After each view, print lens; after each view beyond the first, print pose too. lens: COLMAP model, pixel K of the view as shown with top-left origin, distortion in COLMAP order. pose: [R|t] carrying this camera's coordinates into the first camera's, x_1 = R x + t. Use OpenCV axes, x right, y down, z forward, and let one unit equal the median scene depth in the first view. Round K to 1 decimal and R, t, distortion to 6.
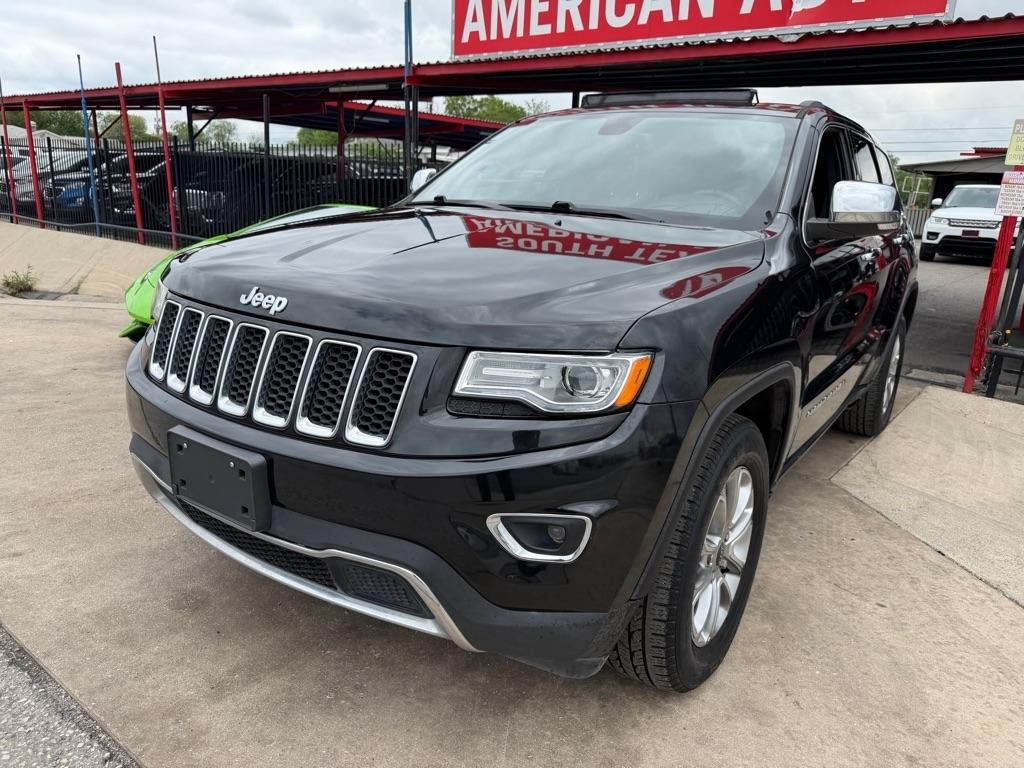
lens RADIAL K [[727.3, 0, 509.8], [0, 727.3, 393.4], [0, 0, 1]] dist [0.022225, -0.029909]
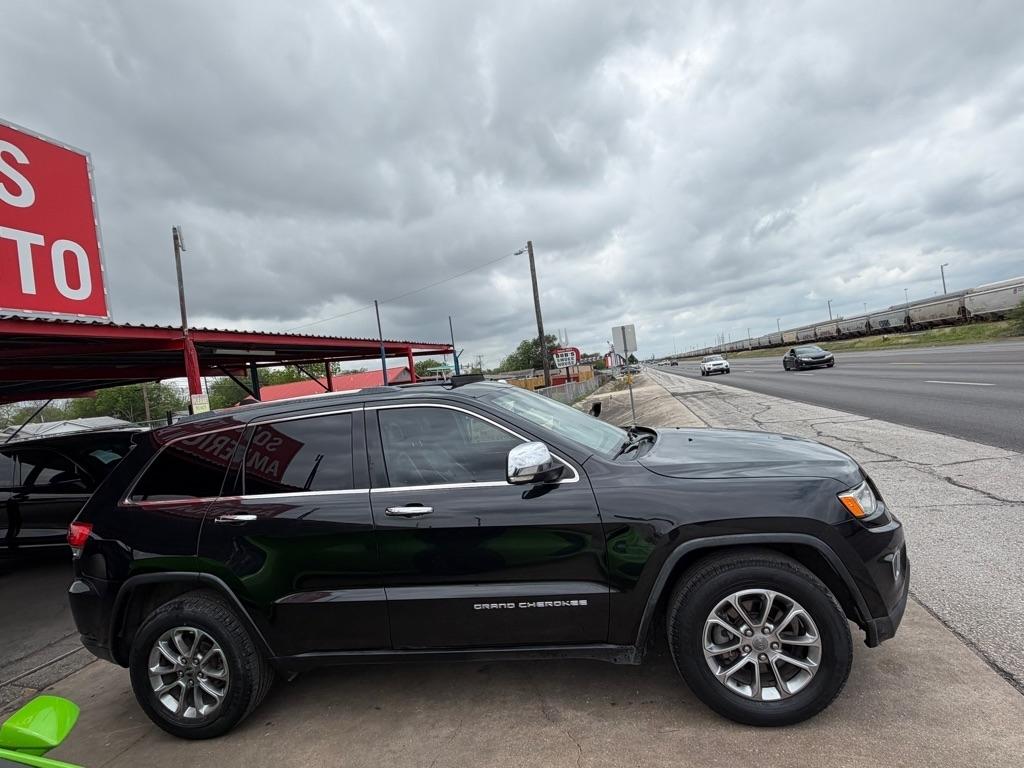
lens RADIAL K [[541.4, 0, 513.6], [0, 541.4, 380.2], [0, 0, 1]] dist [-0.001191, 0.000877]
pose [[-0.421709, 0.003444, 0.906725, -0.833170], [0.348020, 0.924017, 0.158351, -0.551818], [-0.837283, 0.382337, -0.390864, 1.371283]]
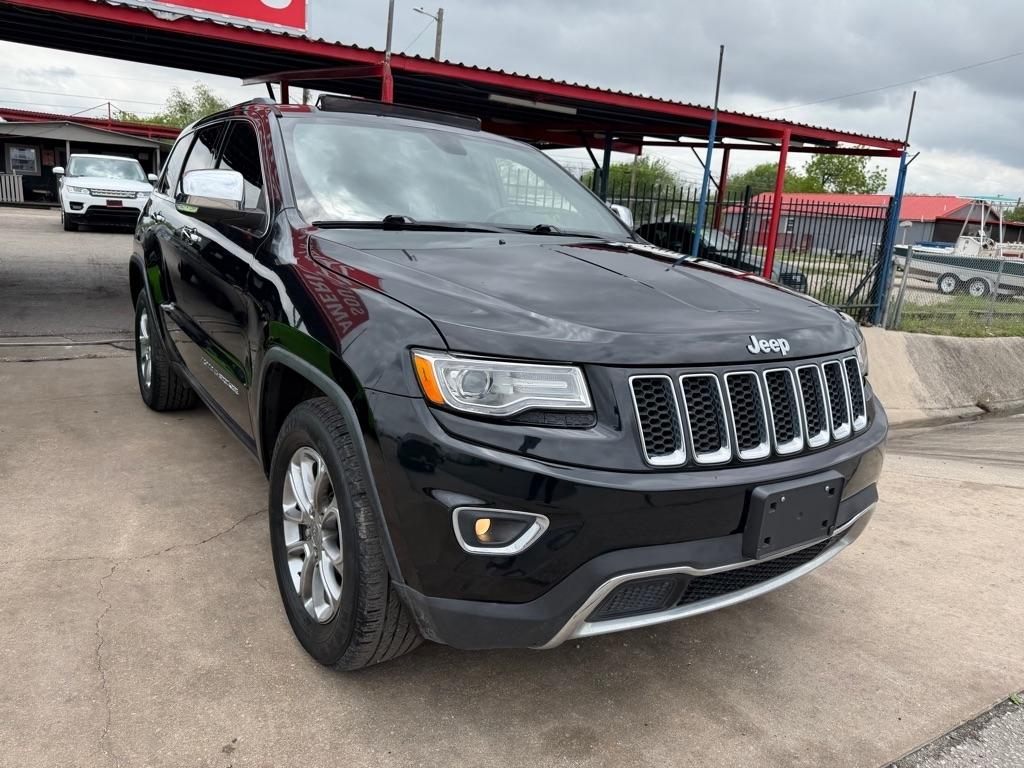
lens RADIAL K [[727.3, 0, 514.4], [0, 727.3, 380.8], [0, 0, 1]] dist [0.022225, -0.029909]
pose [[0.360127, -0.230637, 0.903944, -0.784979], [0.197775, 0.965808, 0.167629, -0.178550], [-0.911698, 0.118410, 0.393428, 0.496032]]
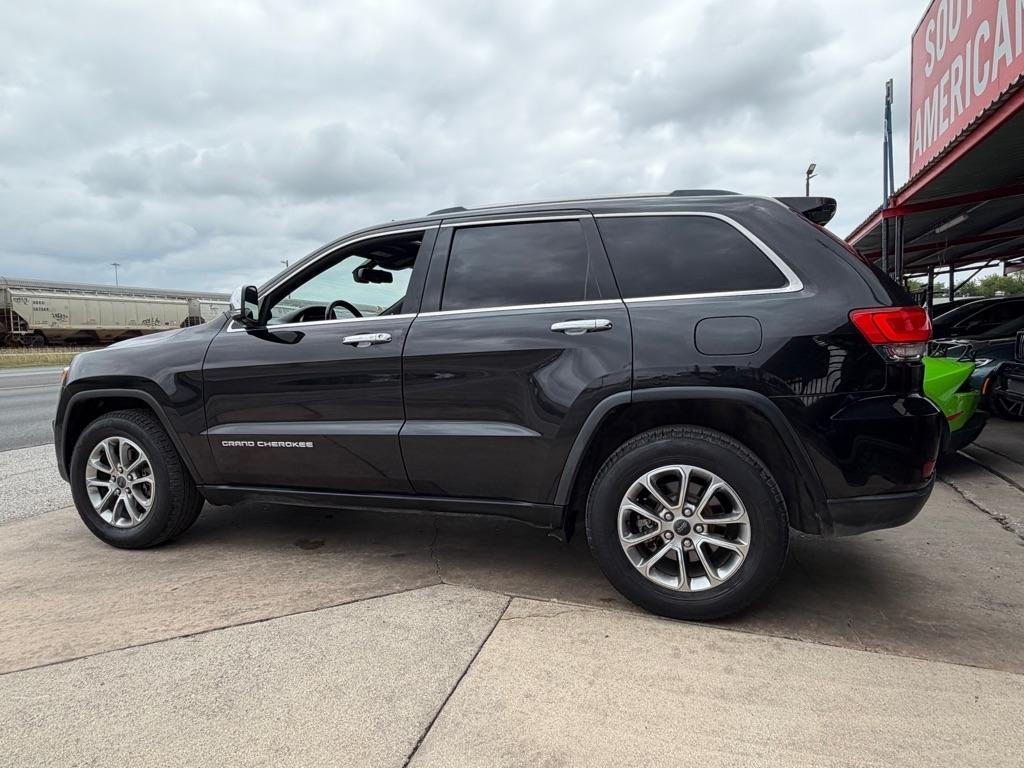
lens RADIAL K [[604.5, 0, 512.8], [0, 604.5, 378.8], [0, 0, 1]] dist [0.005642, -0.002363]
pose [[0.282482, 0.008950, -0.959231, 1.346085], [-0.225393, 0.972581, -0.057301, -0.123456], [0.932417, 0.232391, 0.276754, 0.911828]]
